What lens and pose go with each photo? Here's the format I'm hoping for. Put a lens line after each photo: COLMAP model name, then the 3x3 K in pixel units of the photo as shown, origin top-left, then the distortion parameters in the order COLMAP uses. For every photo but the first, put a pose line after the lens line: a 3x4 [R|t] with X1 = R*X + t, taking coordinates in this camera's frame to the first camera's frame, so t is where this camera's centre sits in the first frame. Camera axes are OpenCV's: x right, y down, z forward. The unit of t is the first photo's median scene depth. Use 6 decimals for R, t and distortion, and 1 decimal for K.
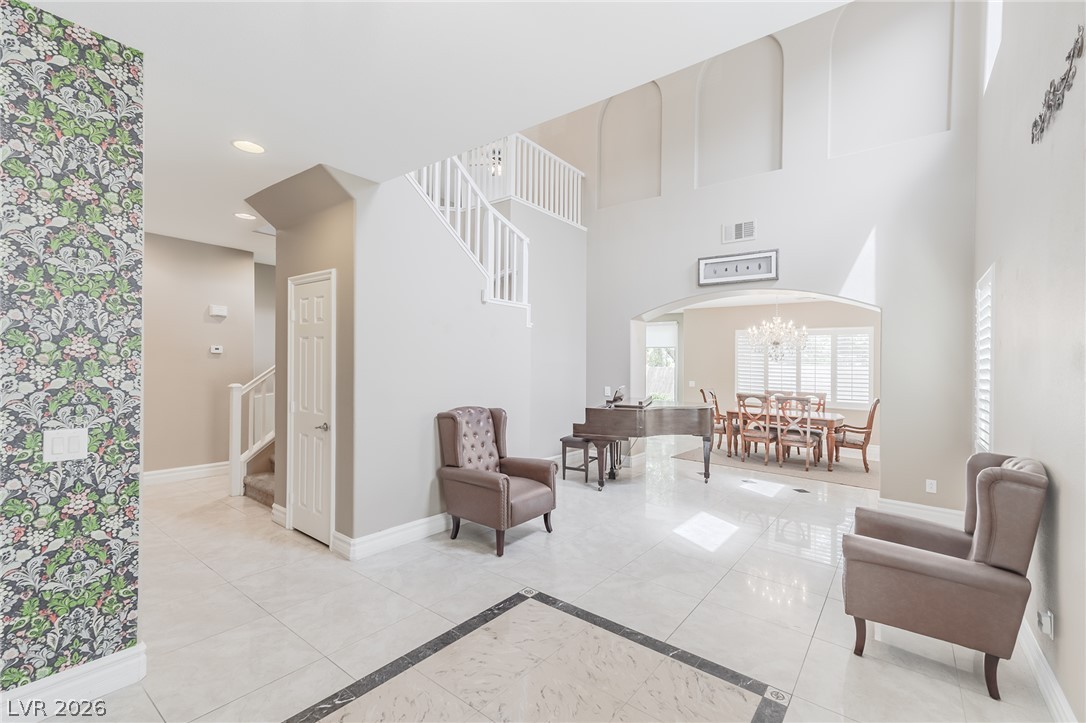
lens RADIAL K [[477.8, 0, 542.9], [0, 477.8, 362.4], [0, 0, 1]] dist [0.011921, -0.000772]
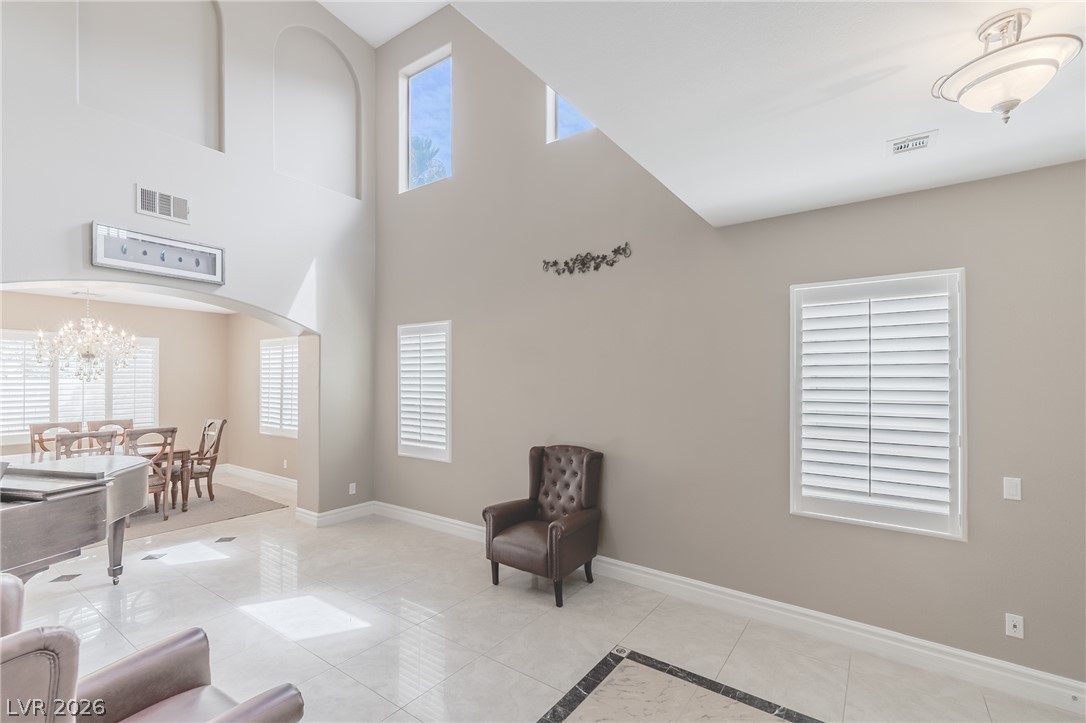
lens RADIAL K [[477.8, 0, 535.7], [0, 477.8, 356.1], [0, 0, 1]] dist [0.011921, -0.000772]
pose [[-0.032026, 0.028962, 0.999067, -0.334597], [-0.011038, 0.999509, -0.029329, -0.035379], [-0.999426, -0.011967, -0.031690, 0.492237]]
